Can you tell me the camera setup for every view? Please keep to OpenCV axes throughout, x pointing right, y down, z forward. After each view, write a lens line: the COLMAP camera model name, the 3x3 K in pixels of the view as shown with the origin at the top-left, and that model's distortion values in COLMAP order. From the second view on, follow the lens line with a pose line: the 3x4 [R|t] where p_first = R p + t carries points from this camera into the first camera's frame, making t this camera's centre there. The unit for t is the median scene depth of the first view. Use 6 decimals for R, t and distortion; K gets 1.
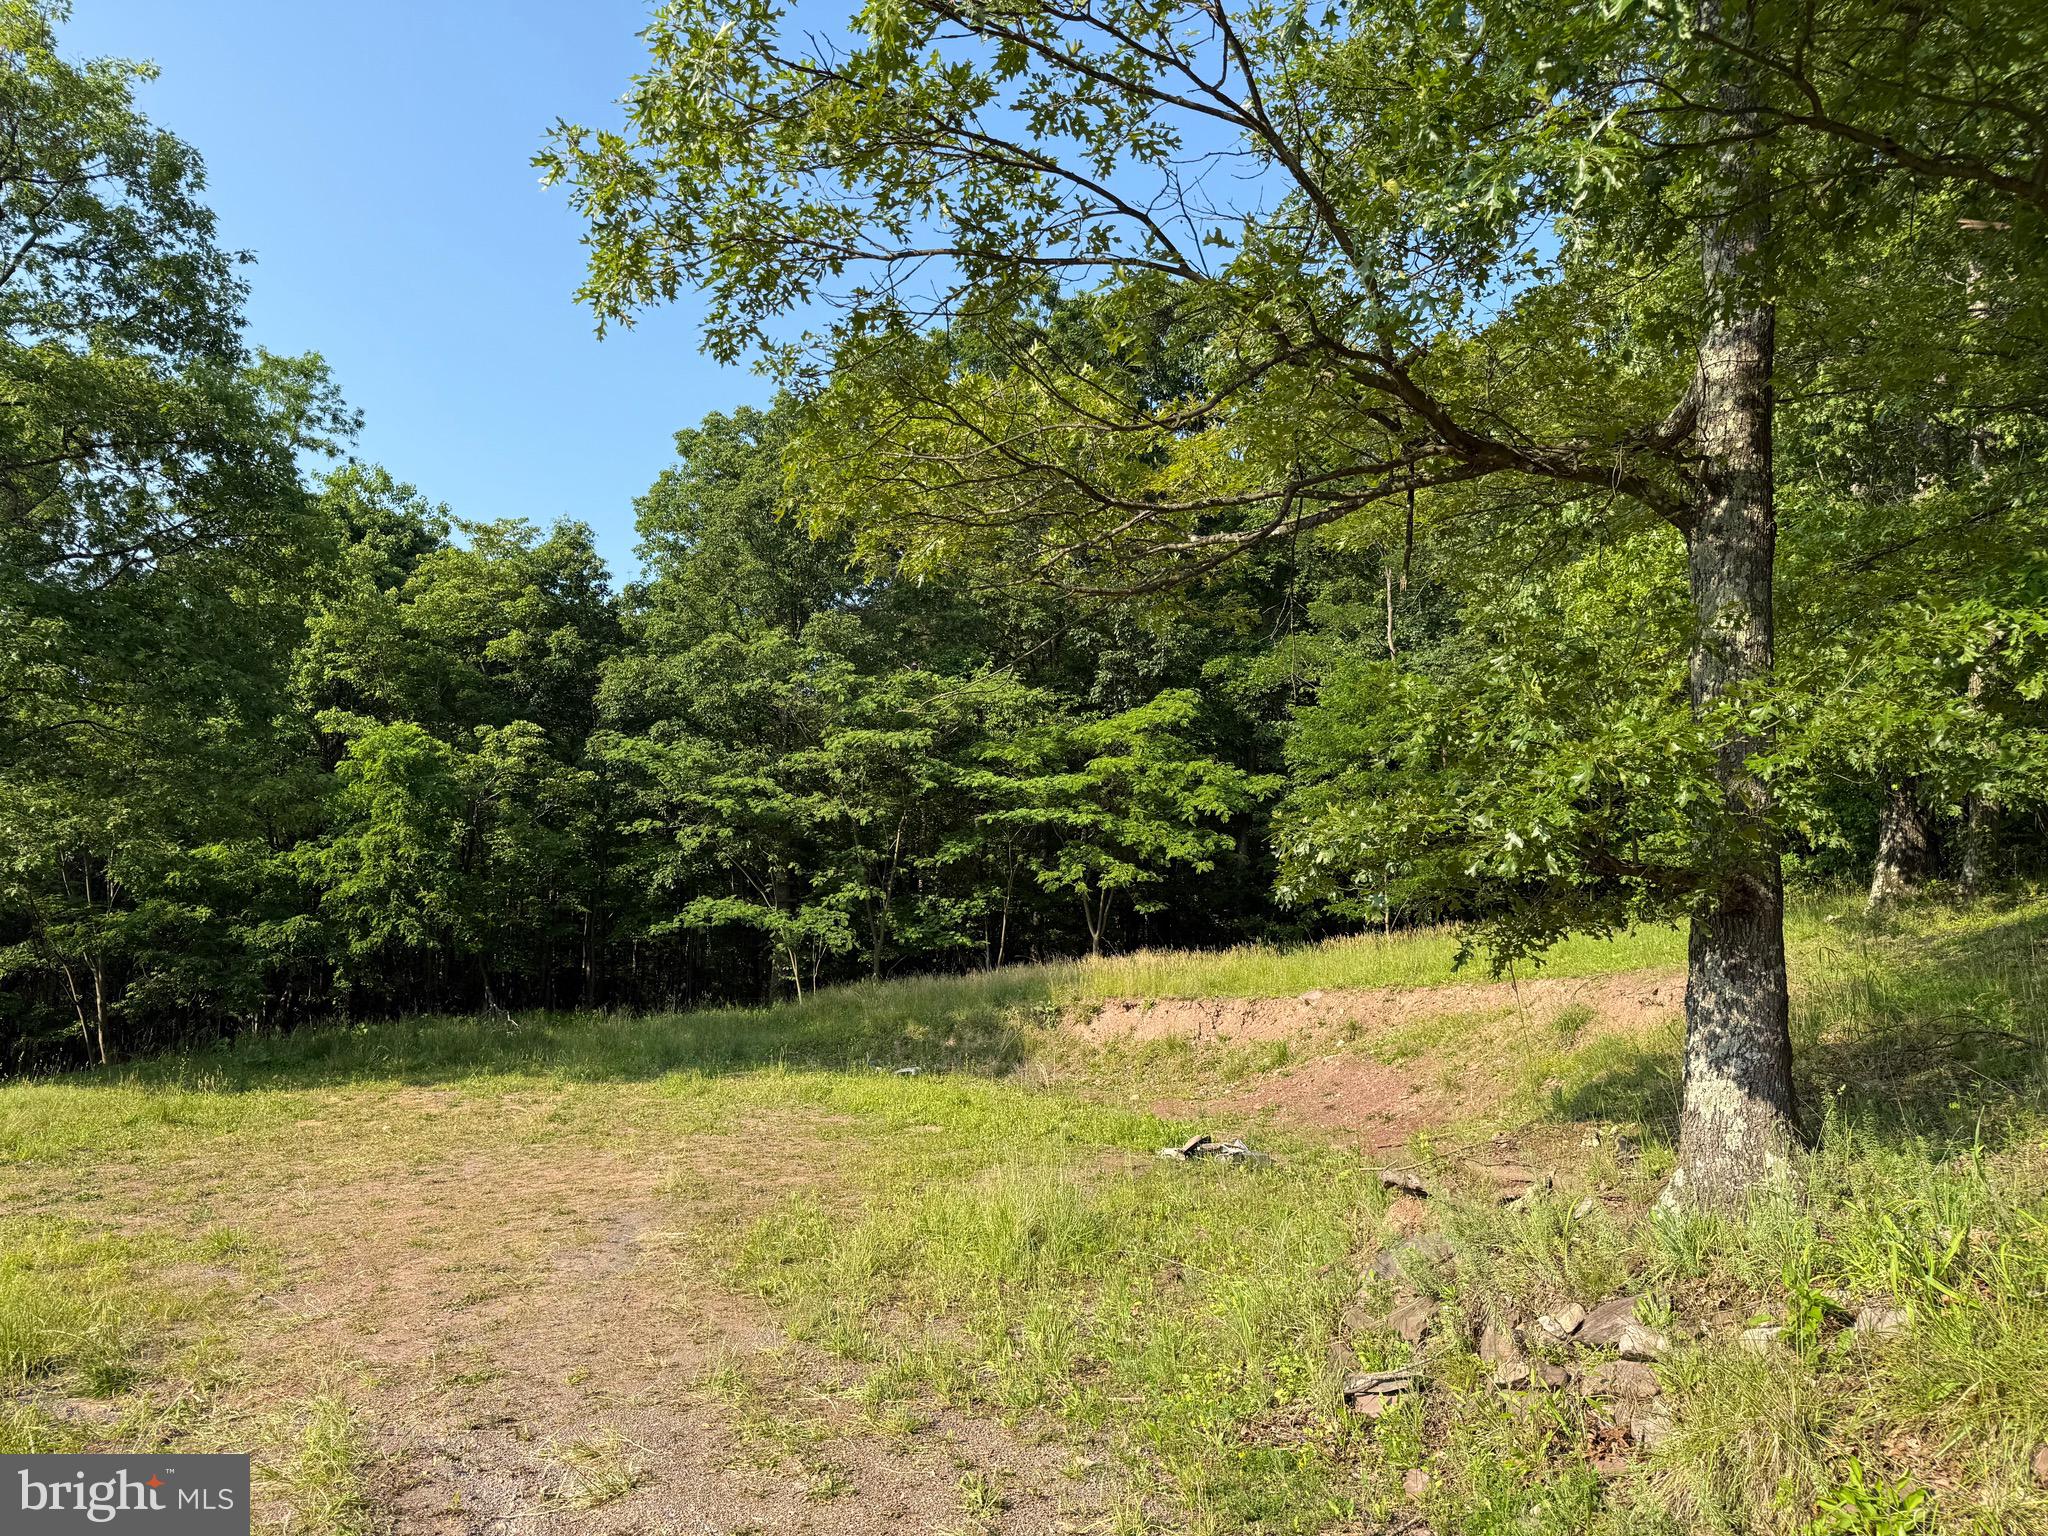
lens RADIAL K [[1333.1, 0, 1014.3], [0, 1333.1, 819.1], [0, 0, 1]] dist [0.035848, -0.065698]
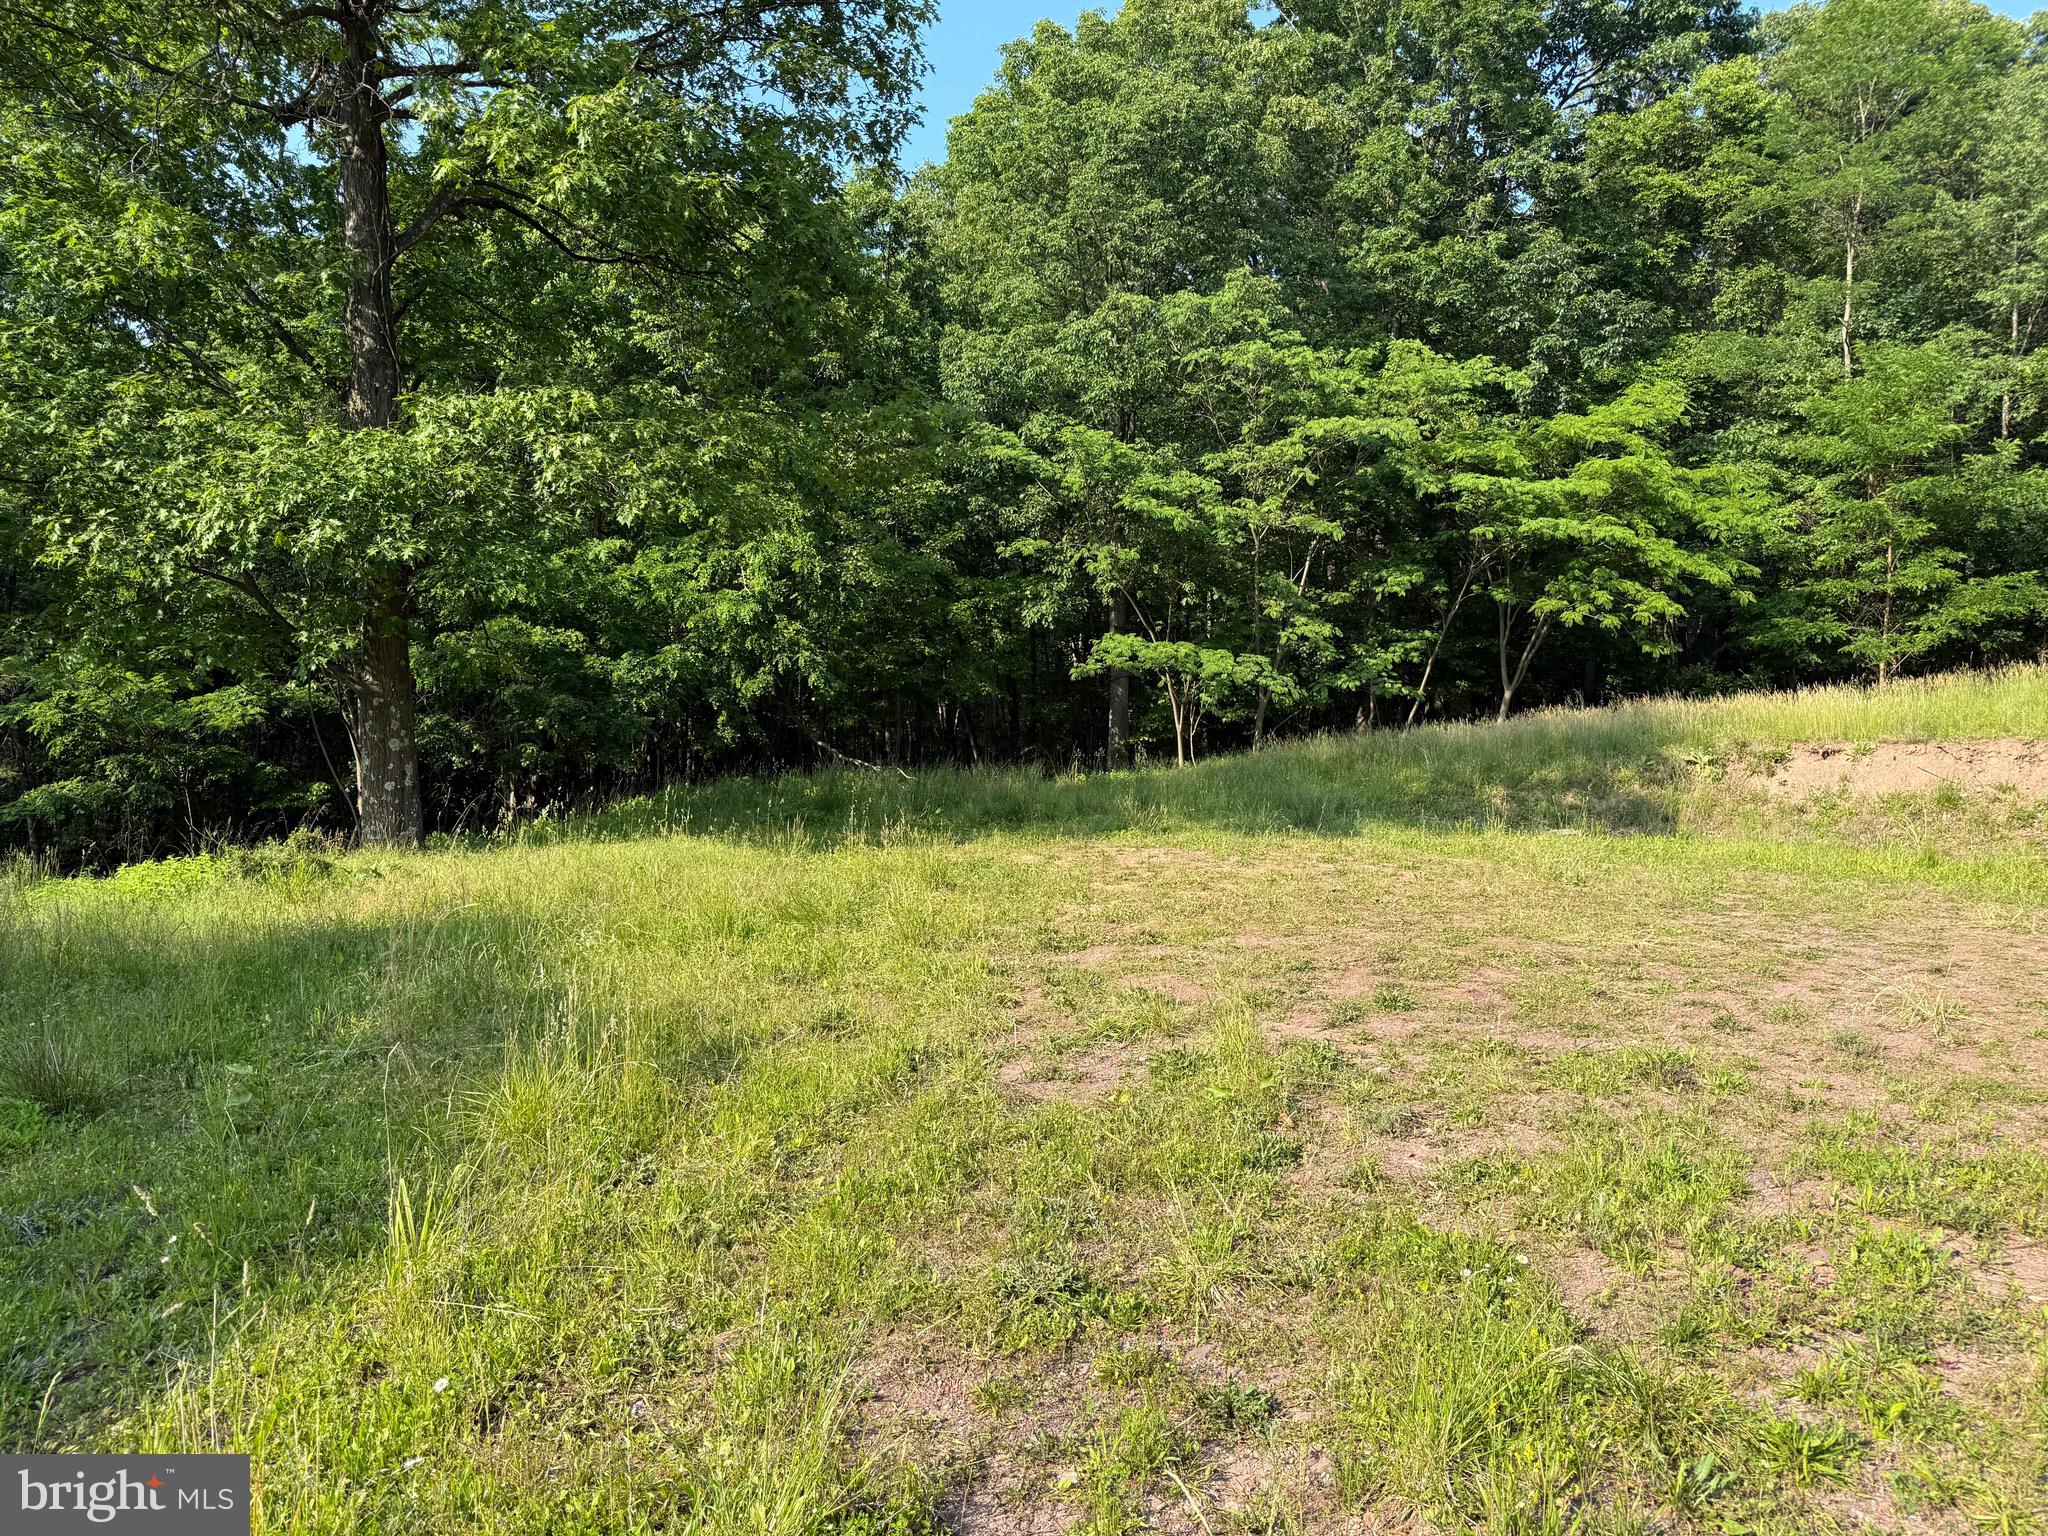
lens RADIAL K [[1333.1, 0, 1014.3], [0, 1333.1, 819.1], [0, 0, 1]] dist [0.035848, -0.065698]
pose [[0.996905, -0.008131, 0.078193, -0.351926], [-0.003621, 0.988832, 0.148988, 0.048841], [-0.078531, -0.148810, 0.985743, 0.195263]]
